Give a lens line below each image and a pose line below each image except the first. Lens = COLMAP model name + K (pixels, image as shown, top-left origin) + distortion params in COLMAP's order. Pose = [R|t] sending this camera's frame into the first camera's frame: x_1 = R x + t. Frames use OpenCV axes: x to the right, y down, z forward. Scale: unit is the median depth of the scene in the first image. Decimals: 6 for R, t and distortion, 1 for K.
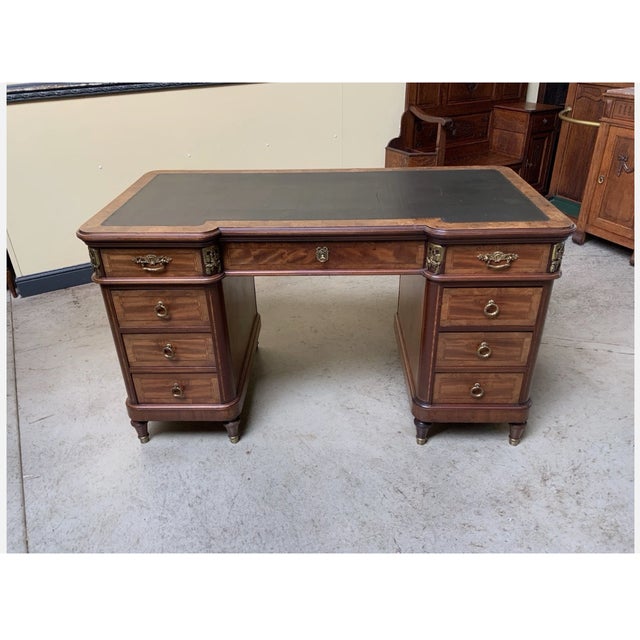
lens RADIAL K [[521.8, 0, 320.0], [0, 521.8, 320.0], [0, 0, 1]] dist [0.060668, -0.134349]
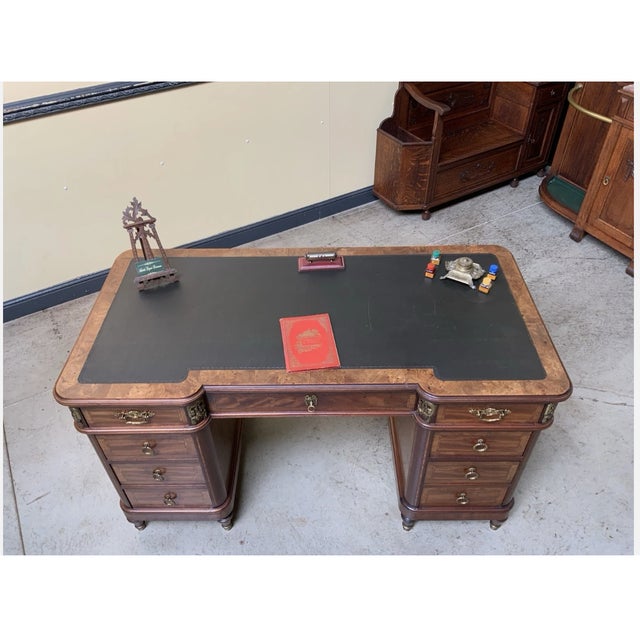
lens RADIAL K [[525.7, 0, 320.0], [0, 525.7, 320.0], [0, 0, 1]] dist [0.040117, -0.091500]
pose [[0.999680, -0.013378, 0.021485, 0.002143], [0.008354, 0.975724, 0.218843, -0.440013], [-0.023892, -0.218593, 0.975524, 0.072393]]
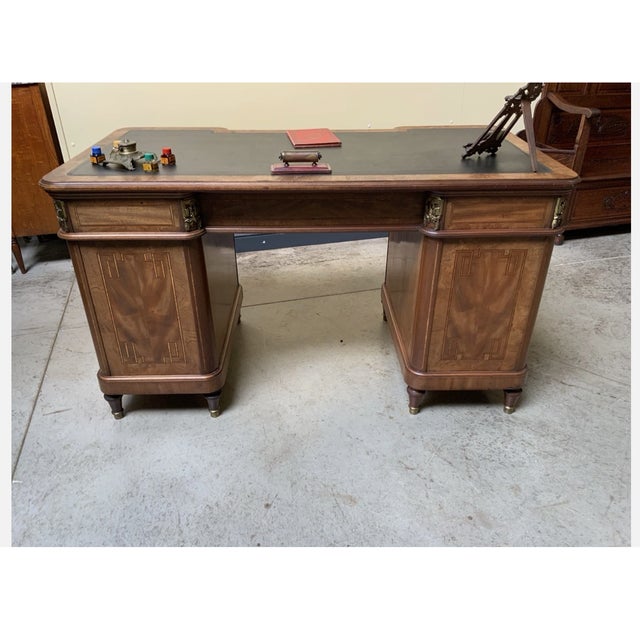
lens RADIAL K [[518.4, 0, 317.1], [0, 518.4, 316.6], [0, 0, 1]] dist [0.021163, -0.052566]
pose [[0.971194, 0.137347, -0.194724, 0.051800], [-0.134998, 0.990522, 0.025346, -0.061993], [0.196359, 0.001672, 0.980531, 0.270581]]
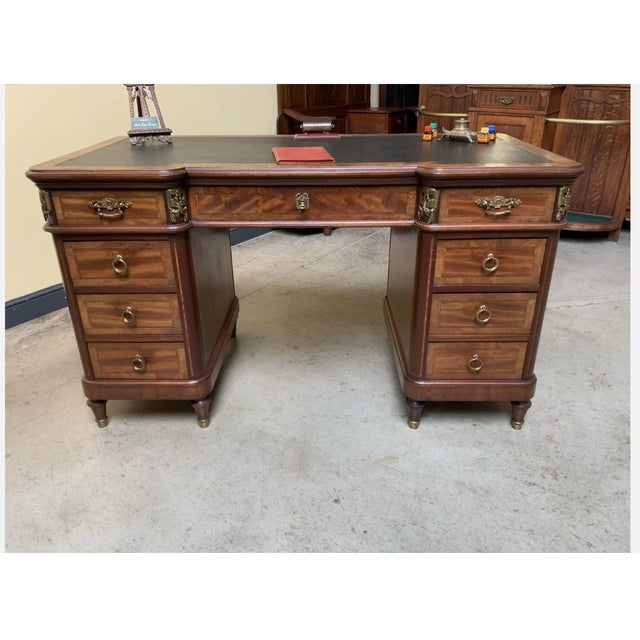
lens RADIAL K [[518.4, 0, 317.1], [0, 518.4, 316.6], [0, 0, 1]] dist [0.021163, -0.052566]
pose [[0.999889, 0.005894, 0.013657, 0.017435], [-0.004947, 0.997645, -0.068412, 0.118016], [-0.014028, 0.068337, 0.997564, 0.117465]]
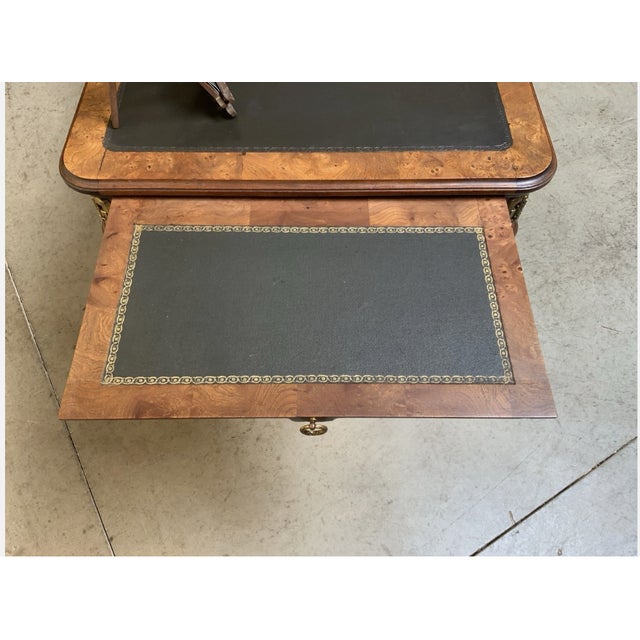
lens RADIAL K [[527.8, 0, 317.0], [0, 527.8, 319.5], [0, 0, 1]] dist [0.063679, -0.150755]
pose [[-0.039248, -0.859946, 0.508874, -0.709368], [0.496070, 0.425306, 0.756987, -0.516332], [-0.867395, 0.282148, 0.409901, 0.888649]]
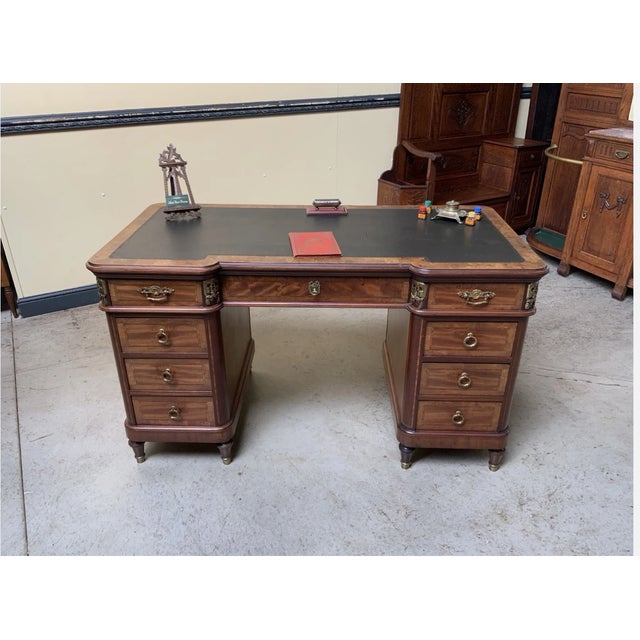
lens RADIAL K [[527.8, 0, 317.0], [0, 527.8, 319.5], [0, 0, 1]] dist [0.063679, -0.150755]
pose [[0.999781, 0.019443, 0.007751, 0.002460], [-0.019122, 0.999035, -0.039533, -0.016522], [-0.008512, 0.039376, 0.999188, -0.076030]]
